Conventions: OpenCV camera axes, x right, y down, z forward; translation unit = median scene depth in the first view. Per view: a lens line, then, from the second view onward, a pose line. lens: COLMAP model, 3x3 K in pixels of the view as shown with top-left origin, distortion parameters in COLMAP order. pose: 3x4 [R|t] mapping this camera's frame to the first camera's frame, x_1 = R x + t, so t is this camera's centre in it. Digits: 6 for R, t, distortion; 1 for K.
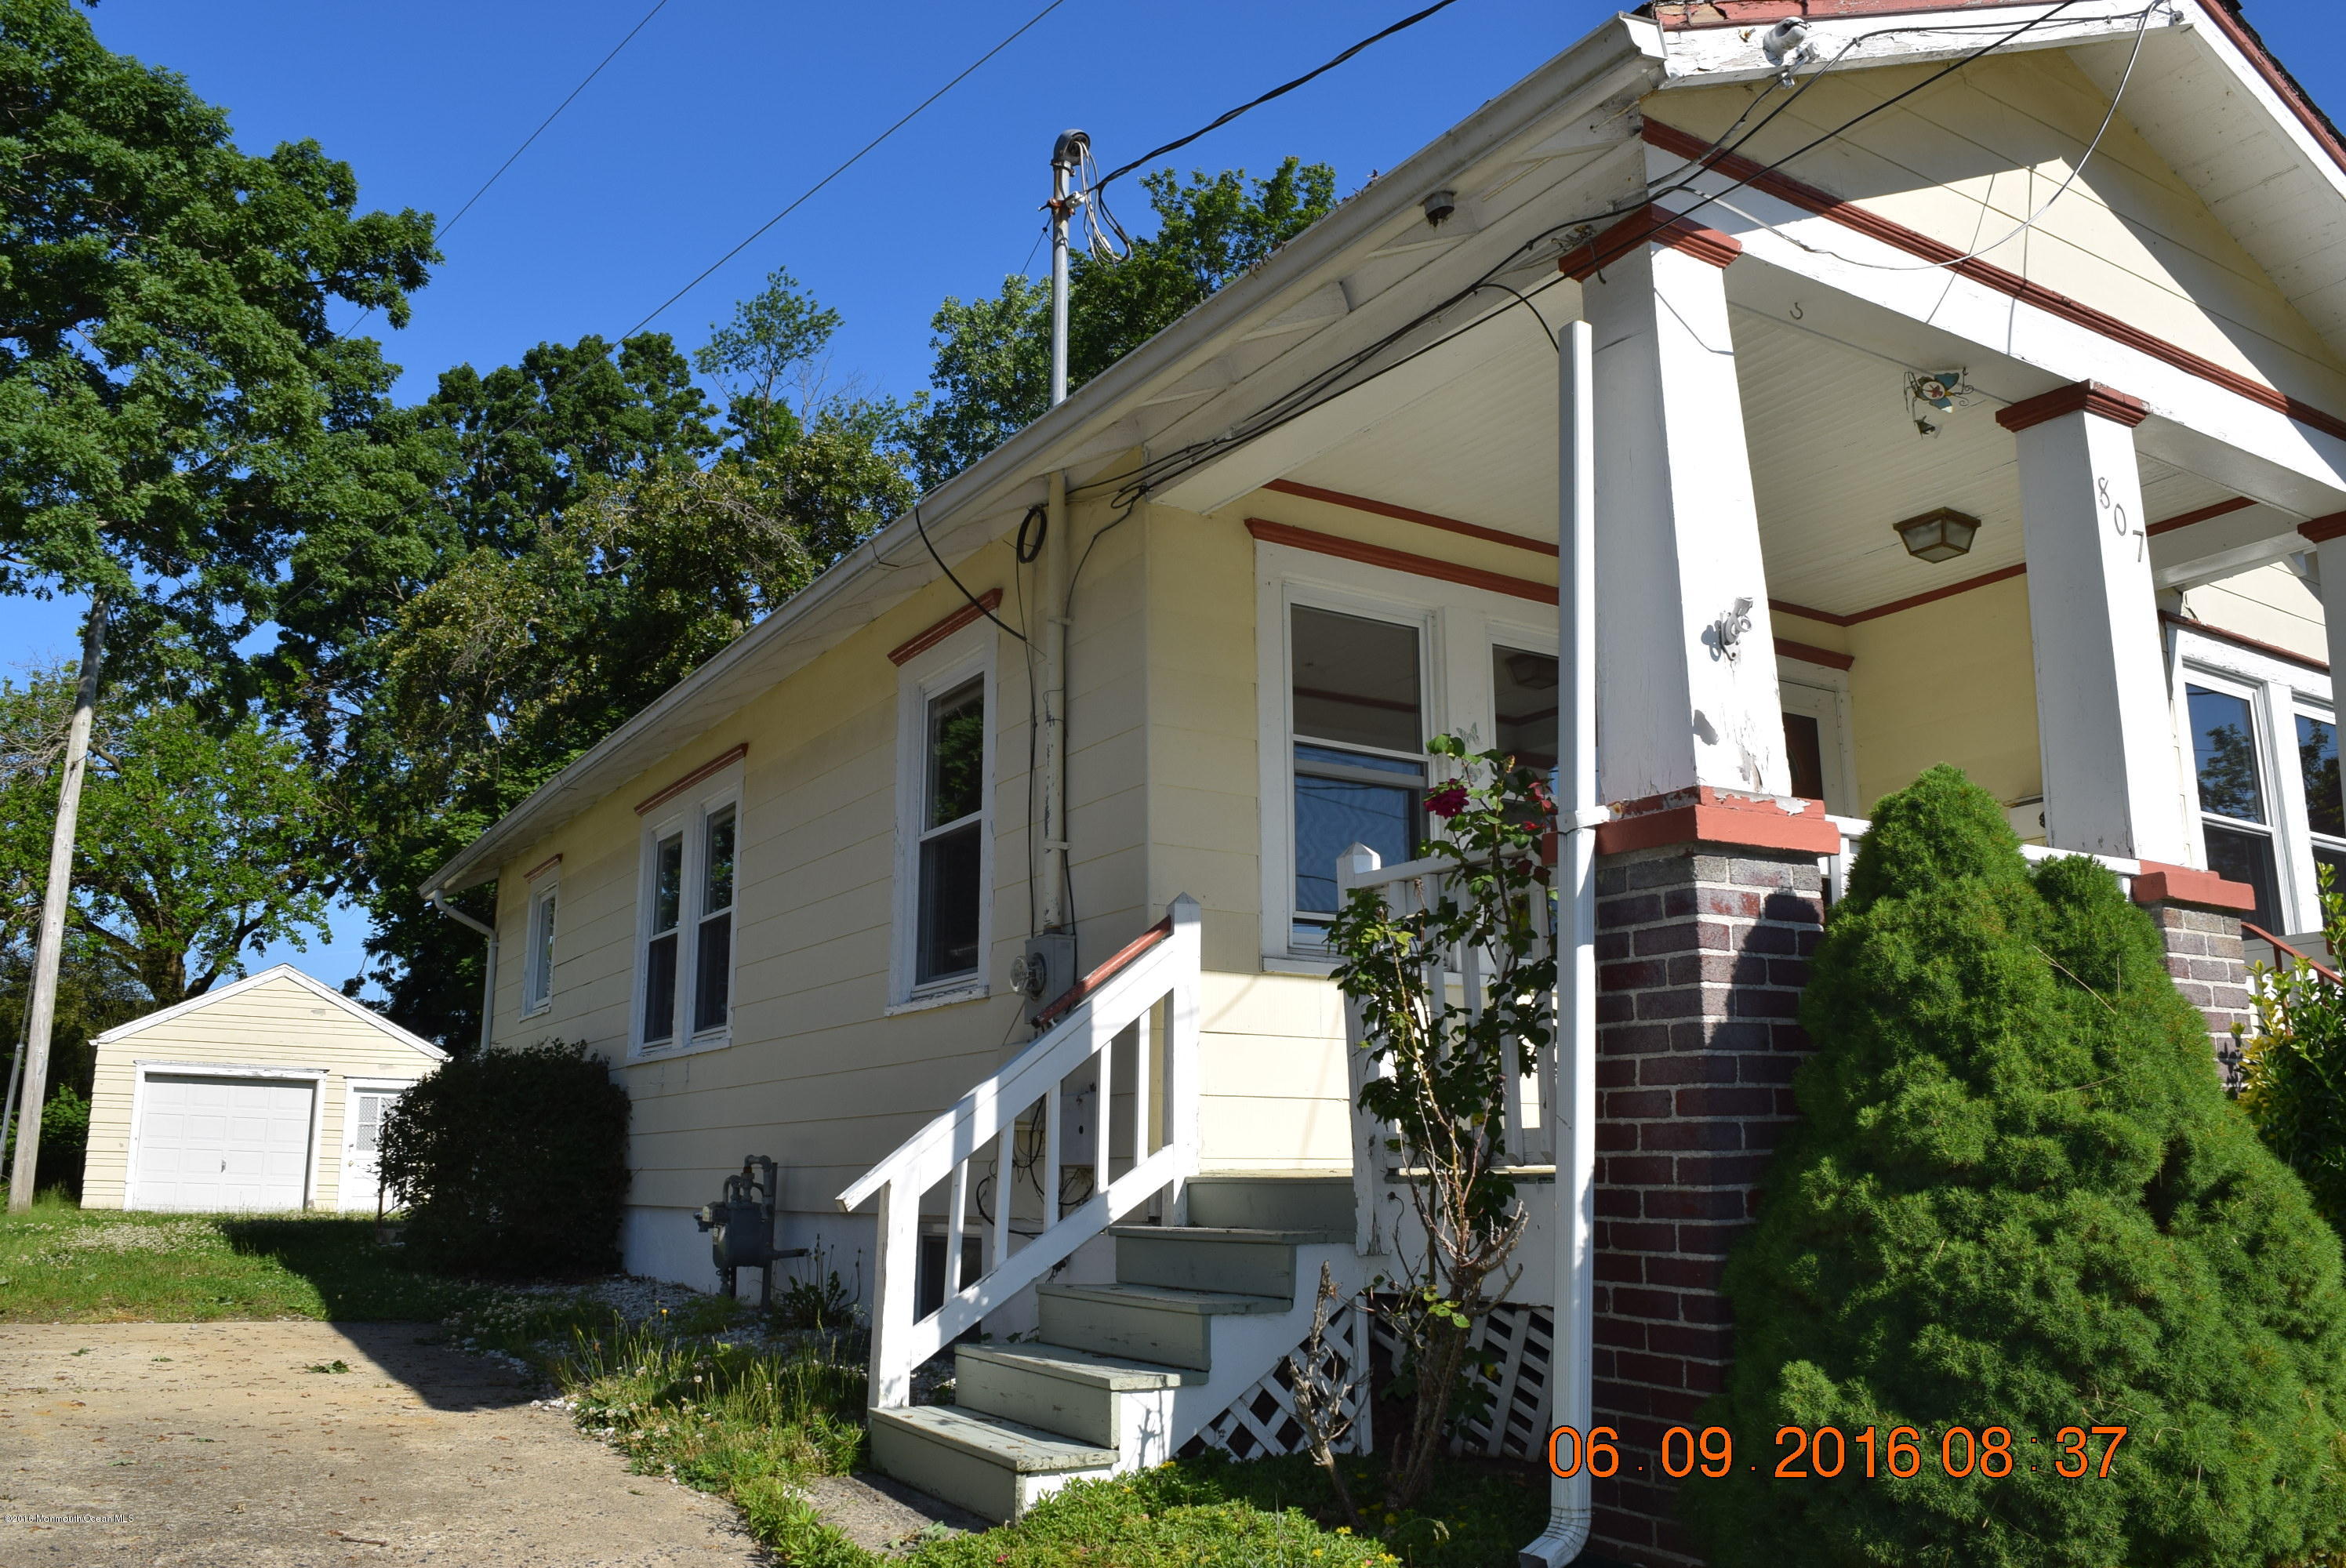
lens RADIAL K [[1840.5, 0, 1173.0], [0, 1840.5, 784.0], [0, 0, 1]] dist [-0.079453, -0.005713]
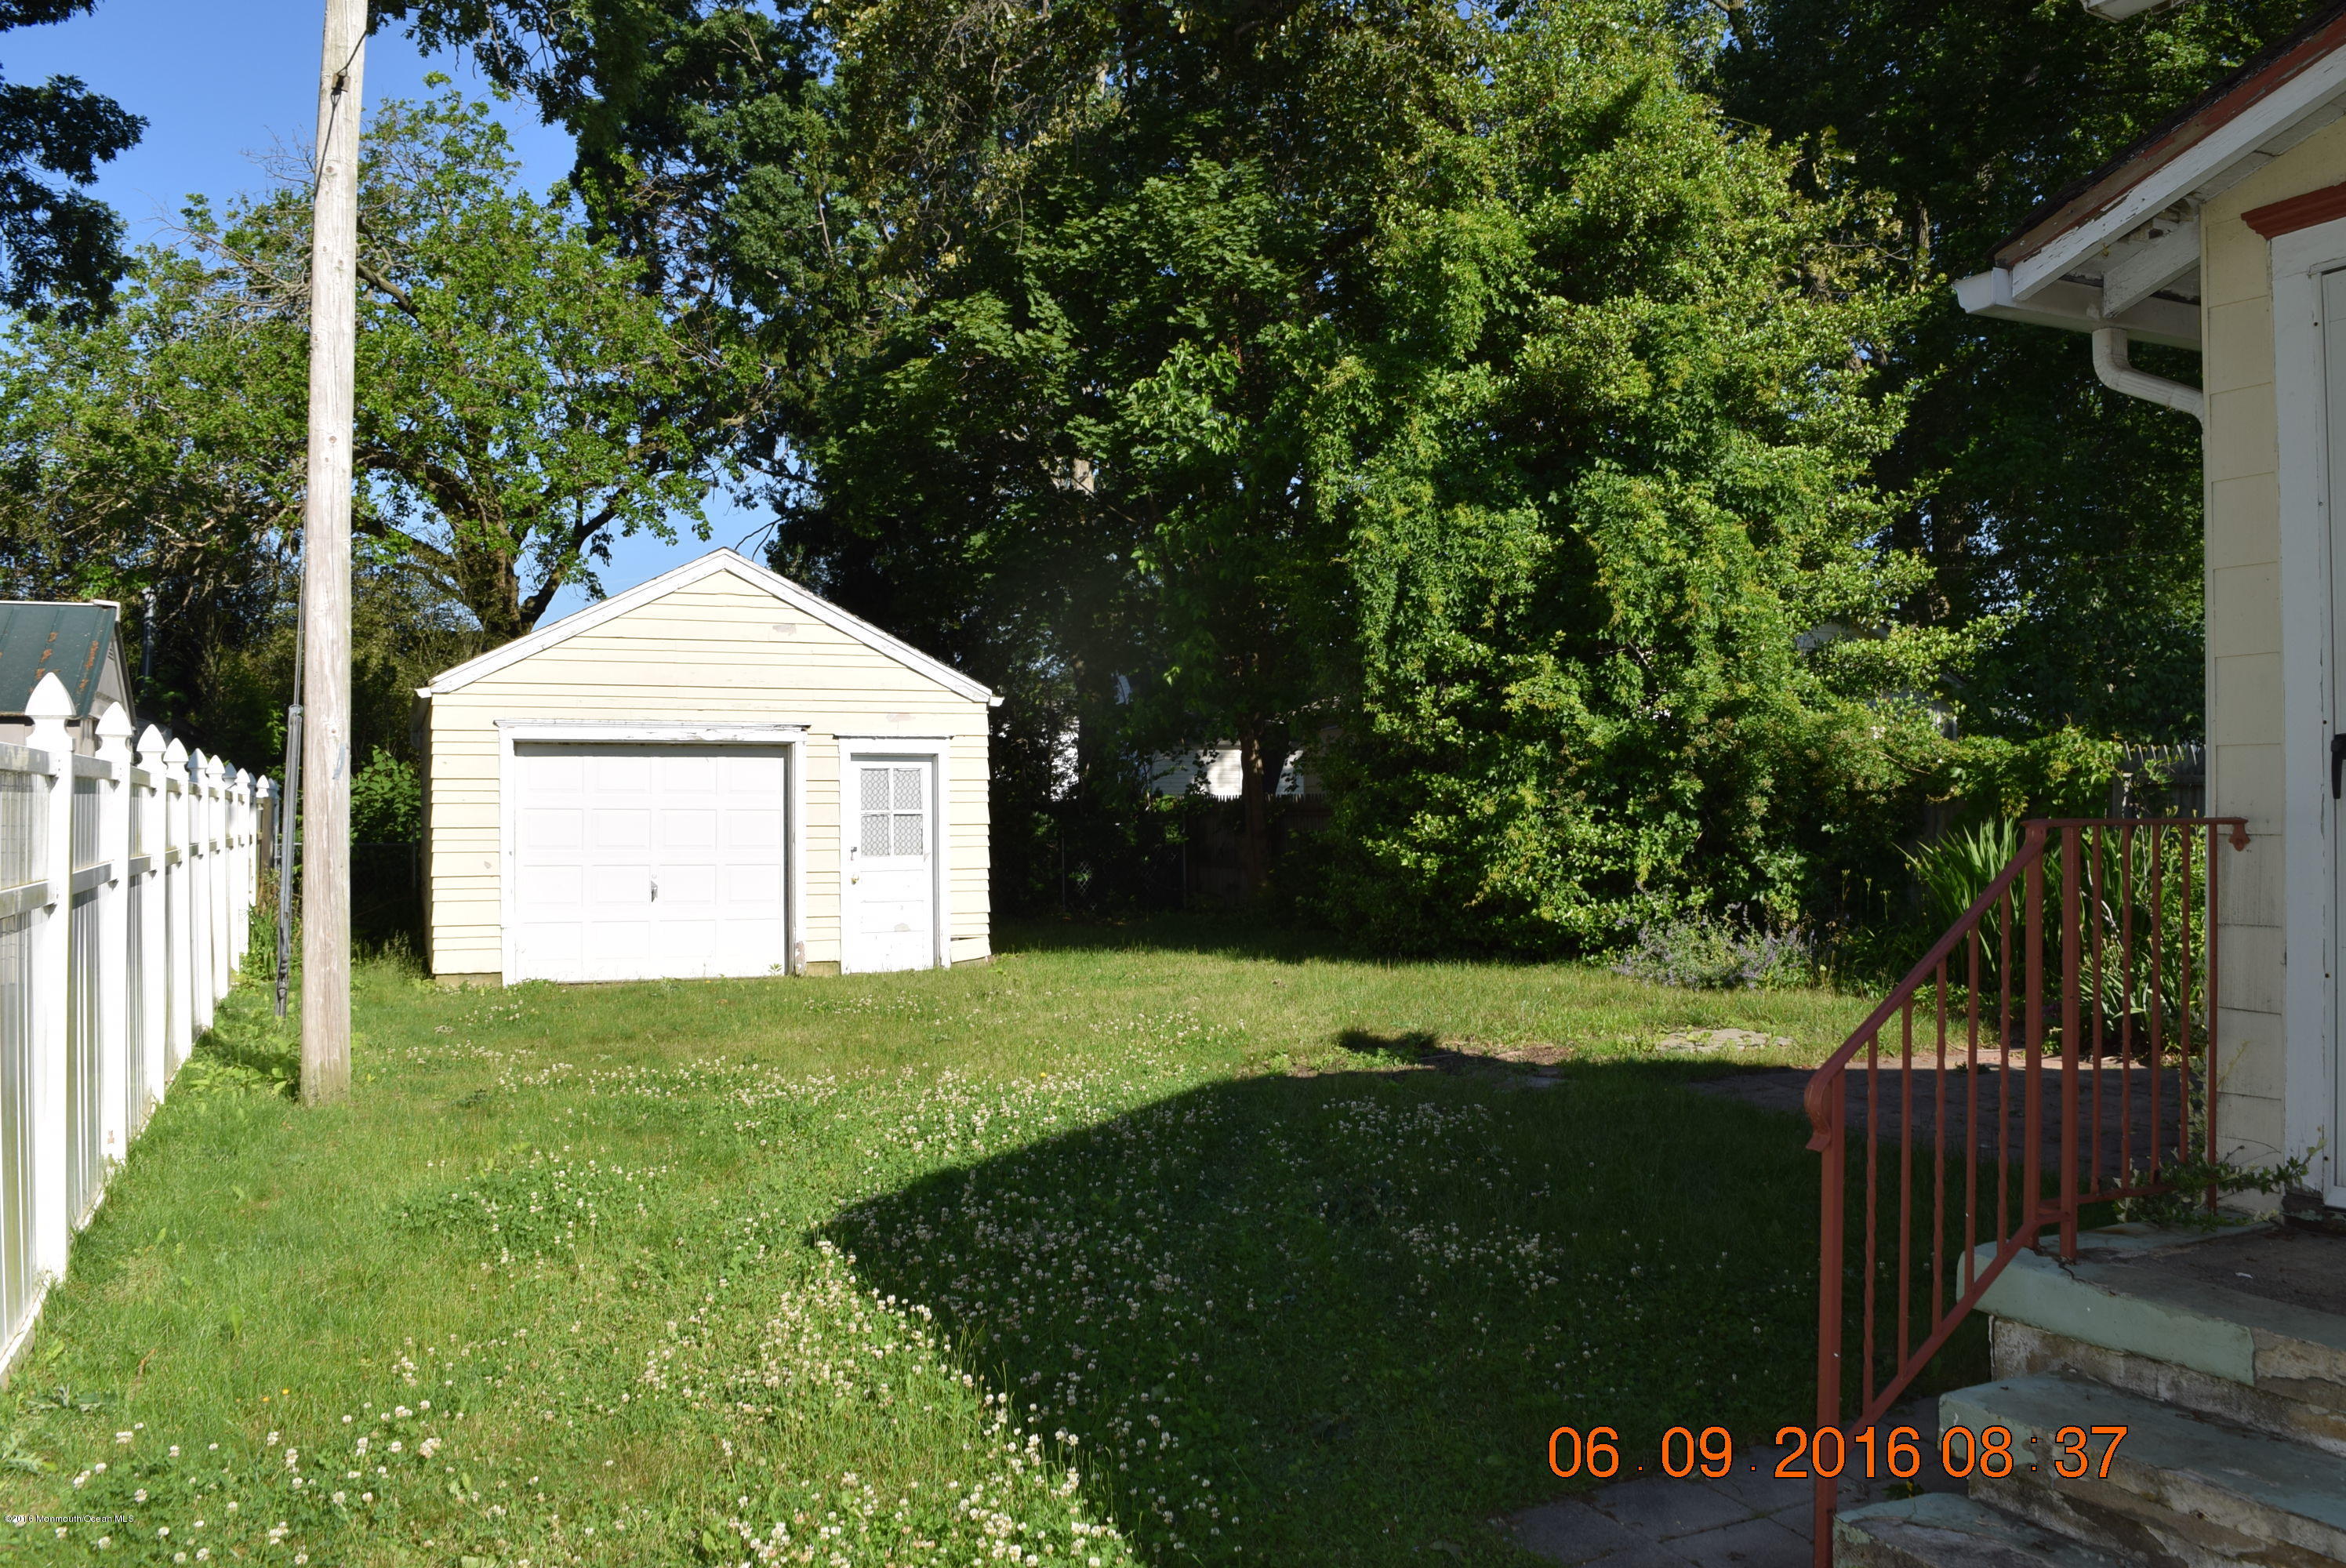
lens RADIAL K [[1840.5, 0, 1173.0], [0, 1840.5, 784.0], [0, 0, 1]] dist [-0.079453, -0.005713]
pose [[0.991080, -0.005355, -0.133160, -0.263325], [0.032983, 0.977964, 0.206152, 0.055539], [0.129122, -0.208705, 0.969417, 0.416971]]
